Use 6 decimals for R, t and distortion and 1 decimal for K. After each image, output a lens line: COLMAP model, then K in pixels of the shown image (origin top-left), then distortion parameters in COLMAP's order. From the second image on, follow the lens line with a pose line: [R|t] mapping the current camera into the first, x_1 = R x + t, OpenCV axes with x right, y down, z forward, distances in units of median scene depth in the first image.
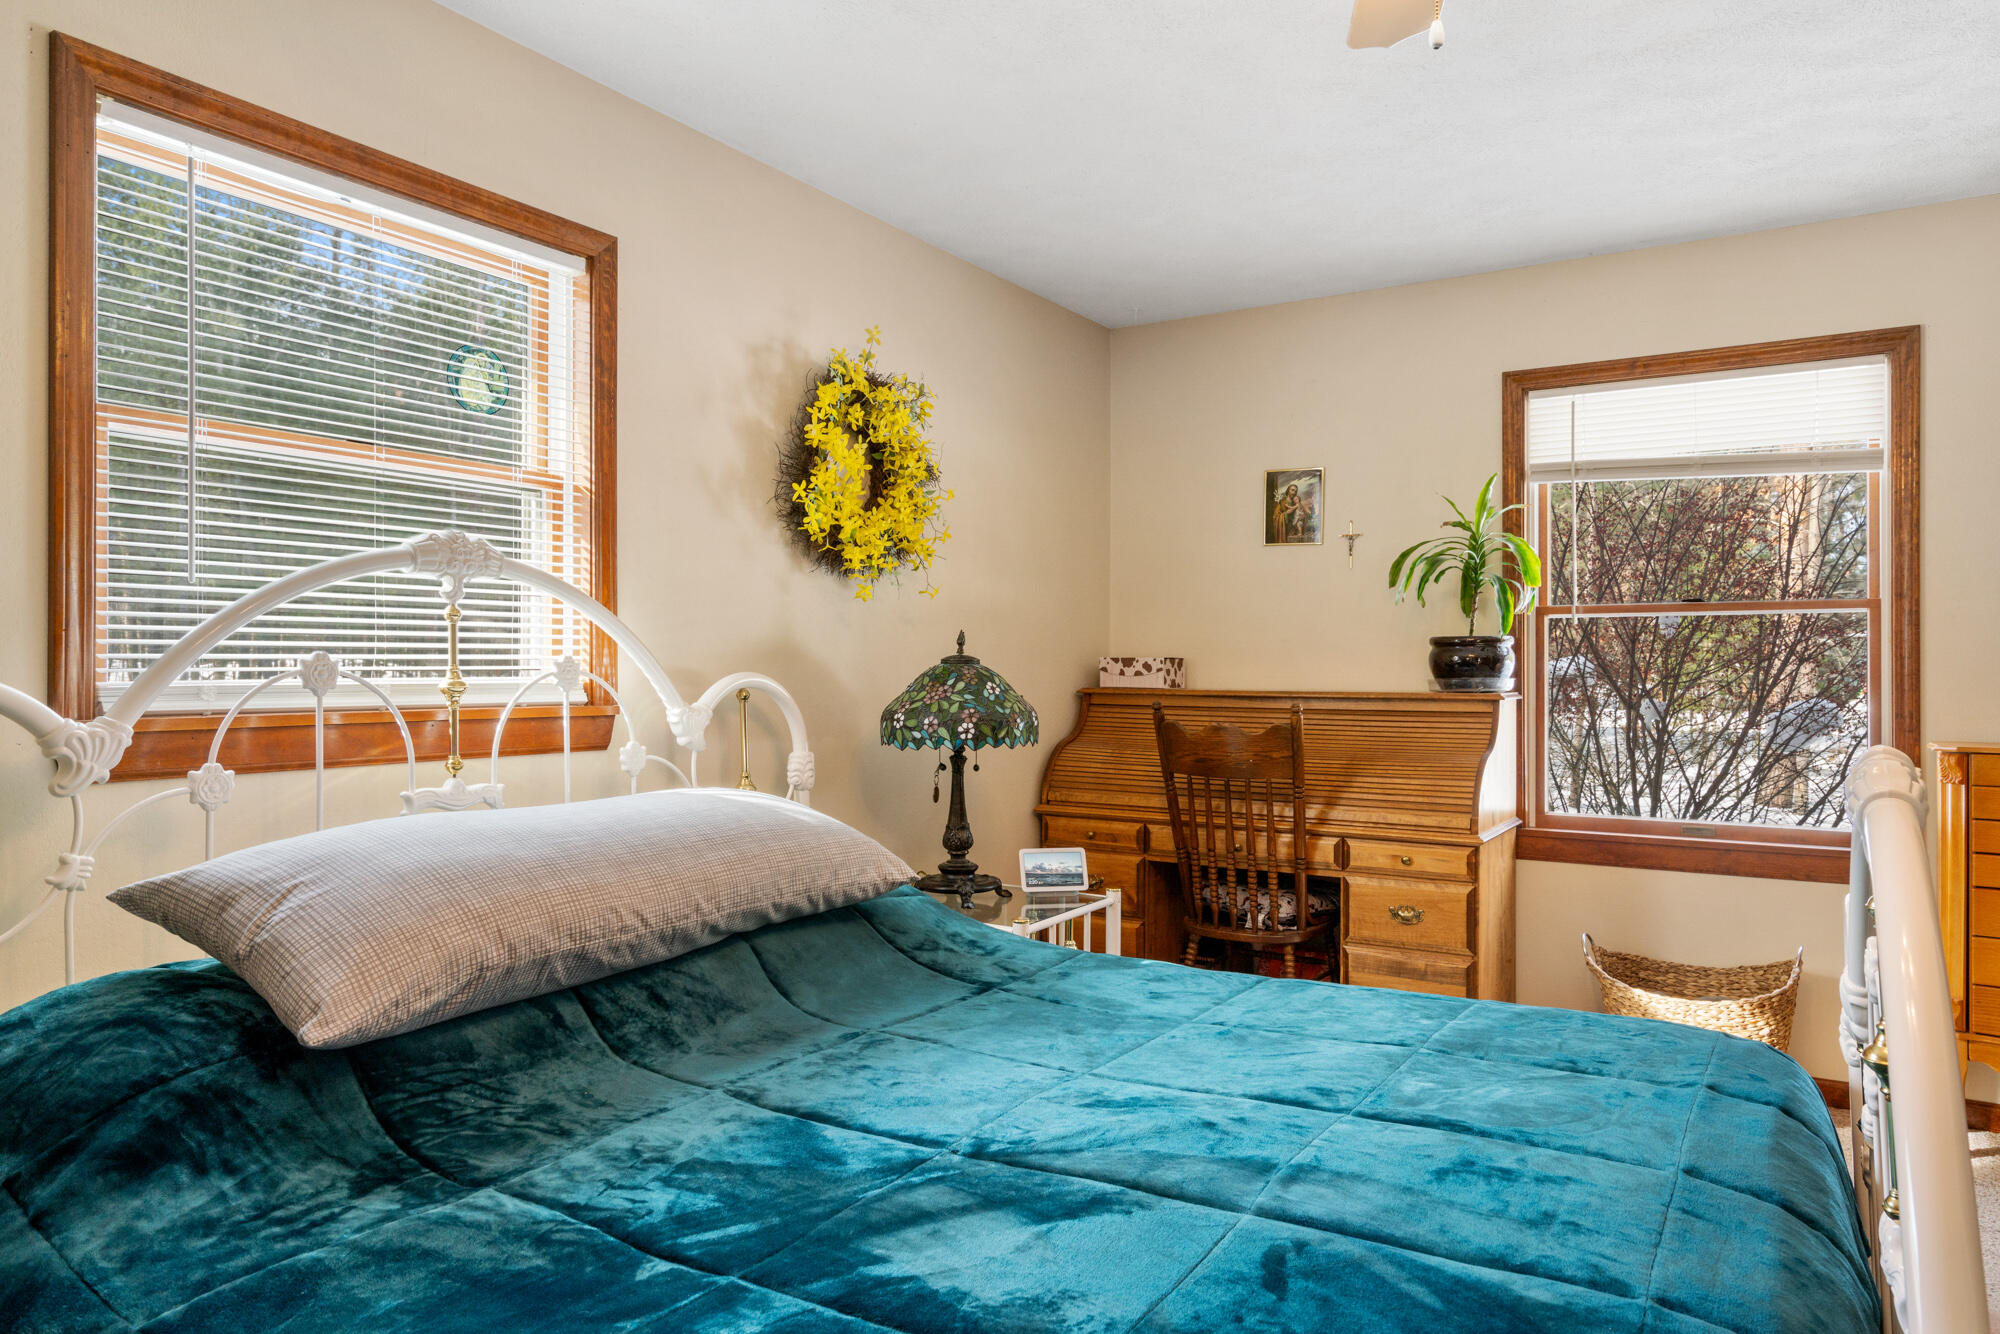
lens RADIAL K [[1272.7, 0, 1000.0], [0, 1272.7, 667.0], [0, 0, 1]] dist [0.016429, -0.003282]
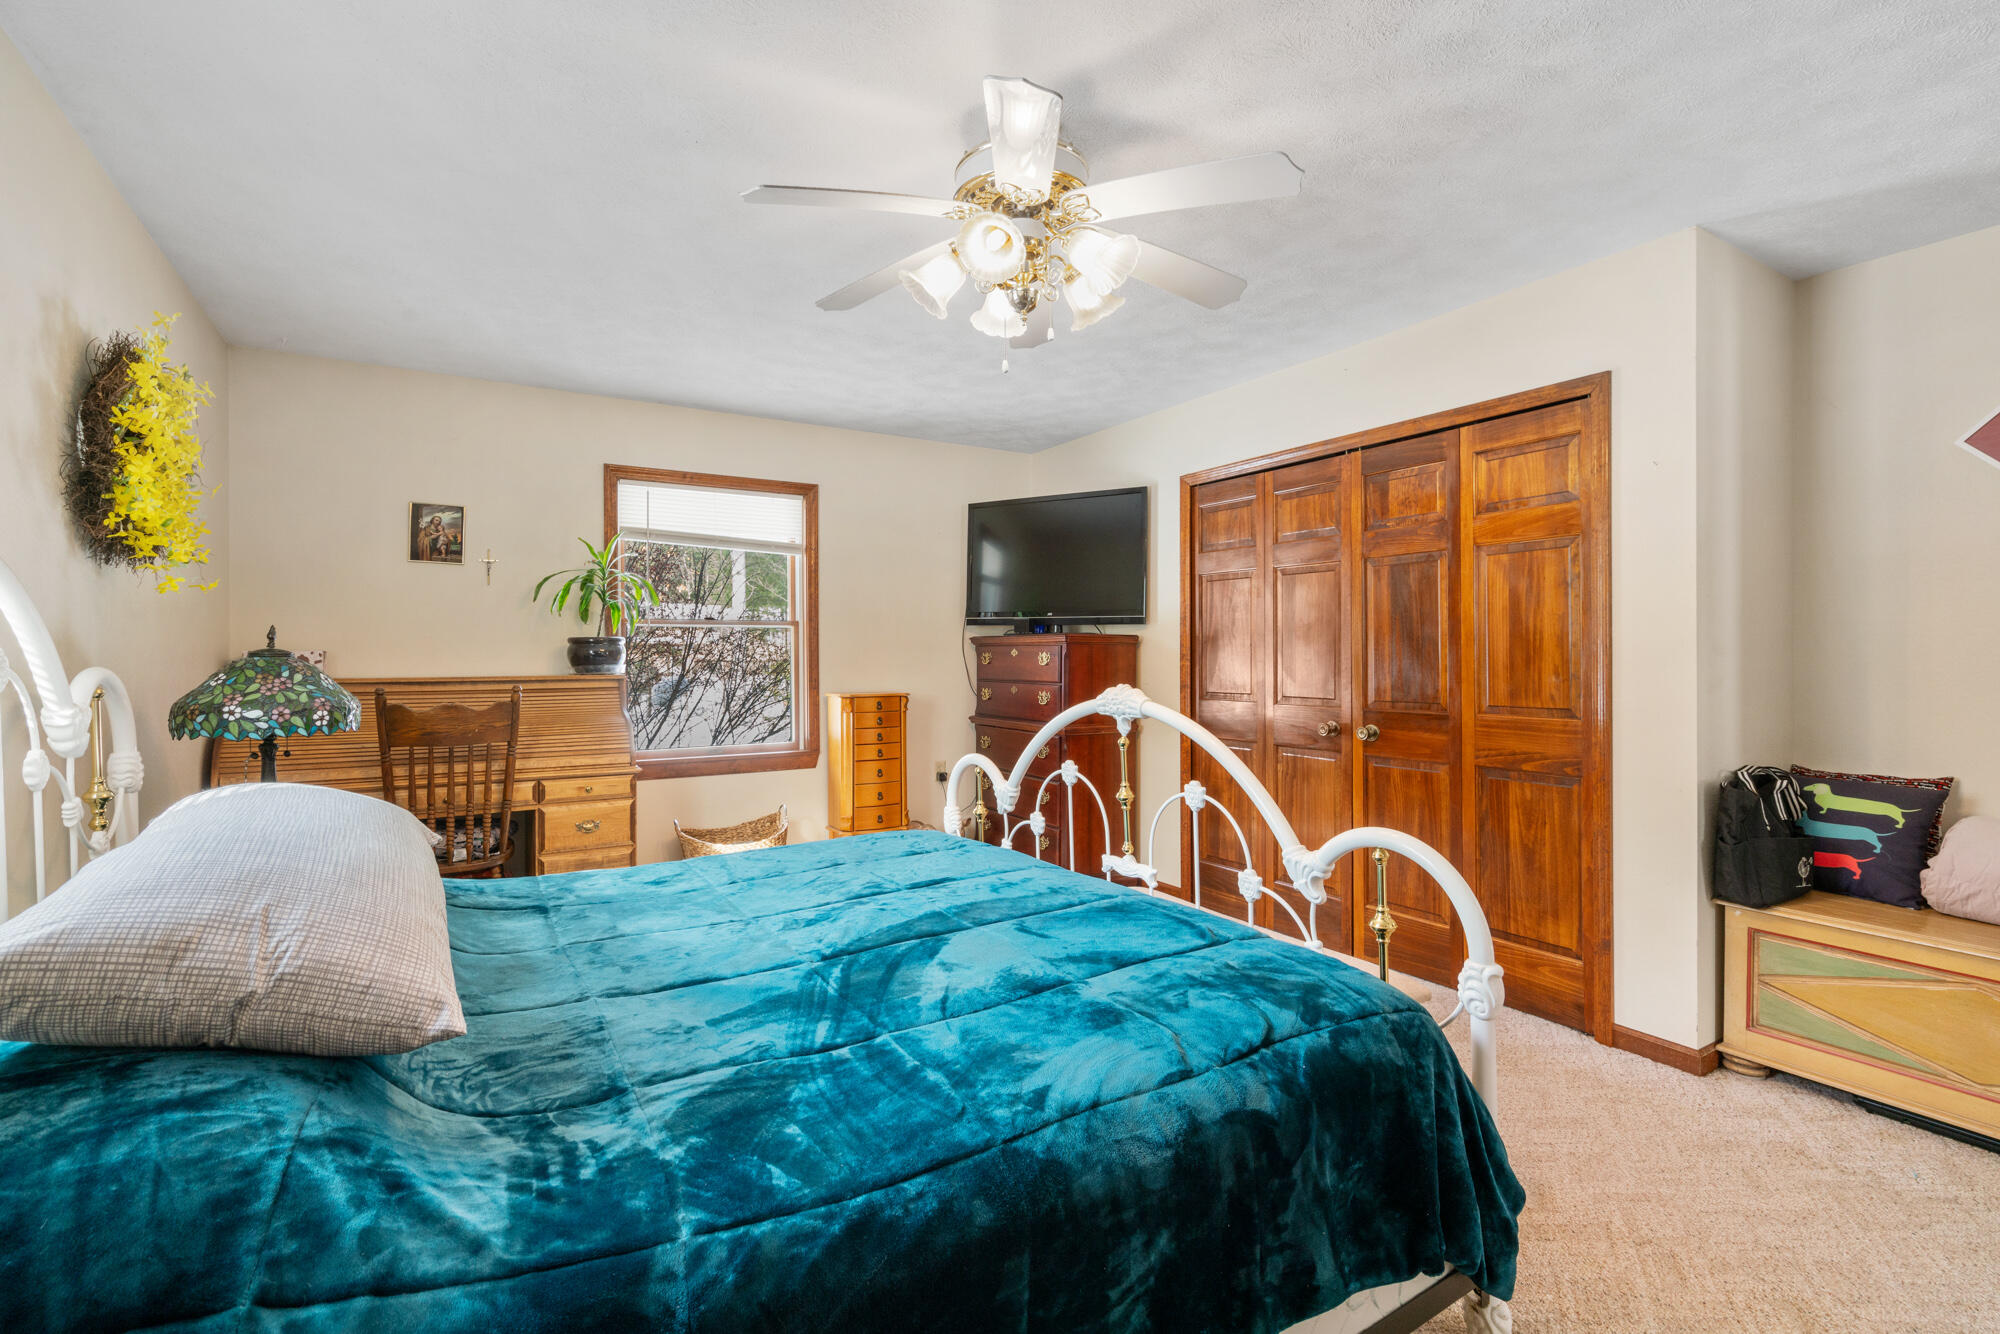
lens RADIAL K [[869.3, 0, 1005.6], [0, 869.3, 674.2], [0, 0, 1]] dist [-0.012075, 0.000451]
pose [[0.467095, -0.022633, 0.883917, -0.374128], [0.006218, 0.999732, 0.022312, -0.000426], [-0.884185, -0.004926, 0.467111, 0.121792]]
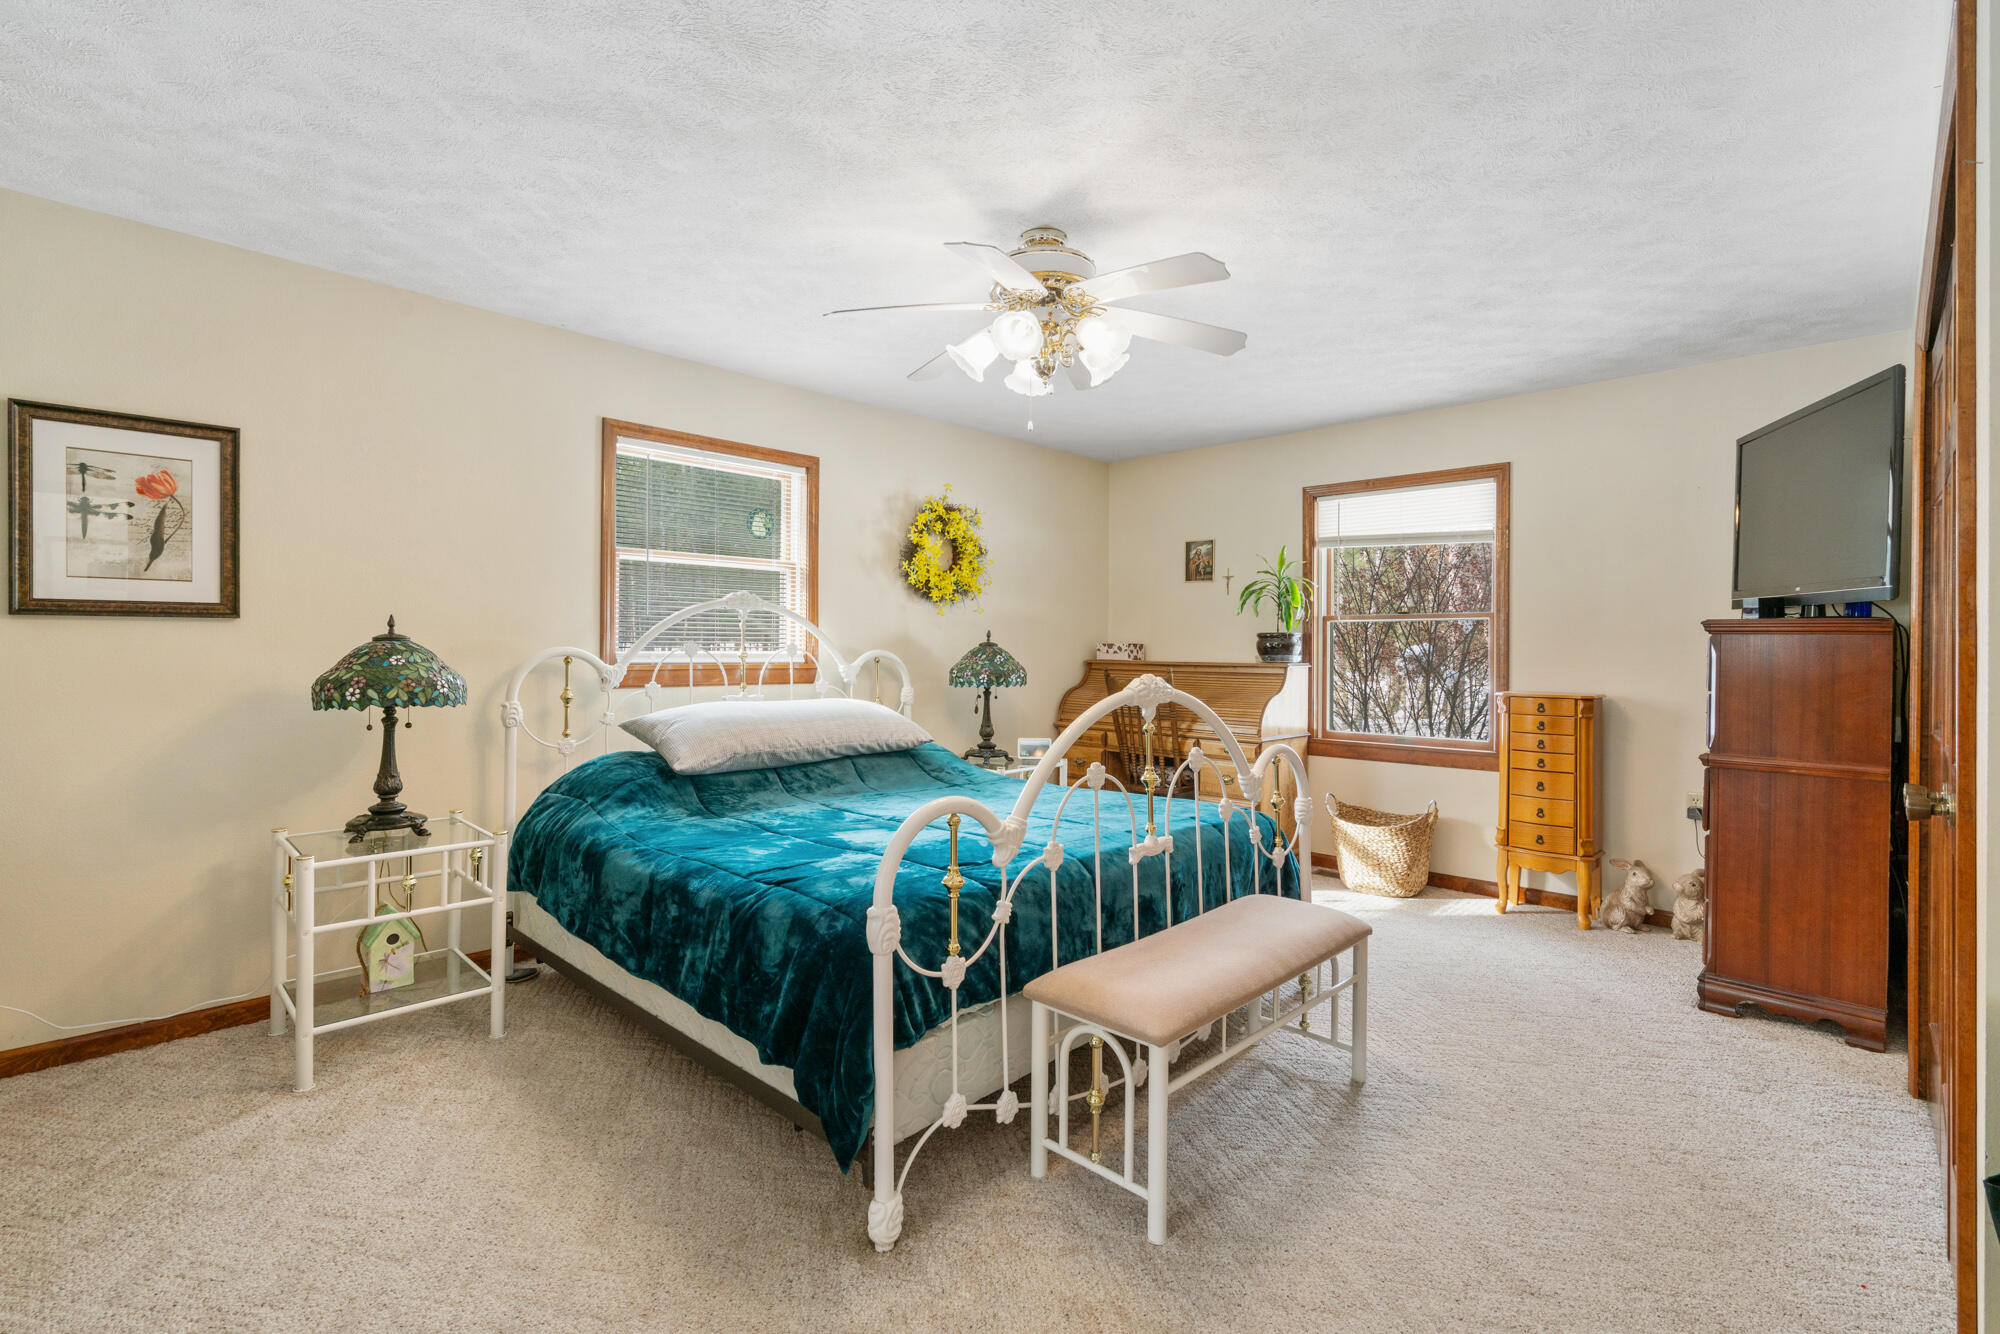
lens RADIAL K [[908.9, 0, 1009.5], [0, 908.9, 648.9], [0, 0, 1]] dist [-0.002316, 0.000391]
pose [[0.978942, 0.004570, -0.204085, 0.315310], [-0.004638, 0.999989, 0.000146, 0.001267], [0.204084, 0.000803, 0.978953, -0.444641]]
